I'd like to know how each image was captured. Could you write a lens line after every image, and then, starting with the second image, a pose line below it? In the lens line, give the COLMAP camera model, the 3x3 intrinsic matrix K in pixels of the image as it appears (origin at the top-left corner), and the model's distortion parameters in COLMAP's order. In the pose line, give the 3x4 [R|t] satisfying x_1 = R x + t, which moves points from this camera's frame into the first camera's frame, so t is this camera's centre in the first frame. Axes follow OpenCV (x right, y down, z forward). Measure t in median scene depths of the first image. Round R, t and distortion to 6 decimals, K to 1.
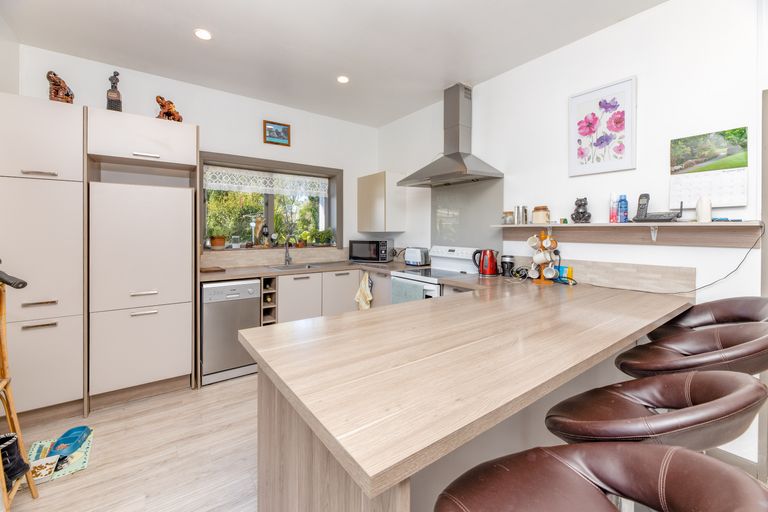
lens RADIAL K [[320.5, 0, 383.8], [0, 320.5, 228.0], [0, 0, 1]] dist [0.001670, -0.004726]
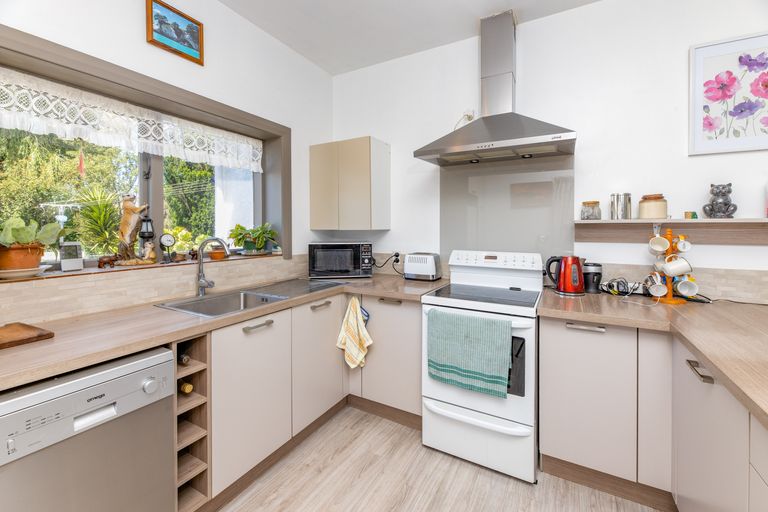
lens RADIAL K [[320.5, 0, 383.8], [0, 320.5, 228.0], [0, 0, 1]] dist [0.001670, -0.004726]
pose [[0.909480, -0.002628, 0.415740, -0.320696], [-0.002211, 0.999935, 0.011156, 0.000834], [-0.415742, -0.011065, 0.909415, 0.538546]]
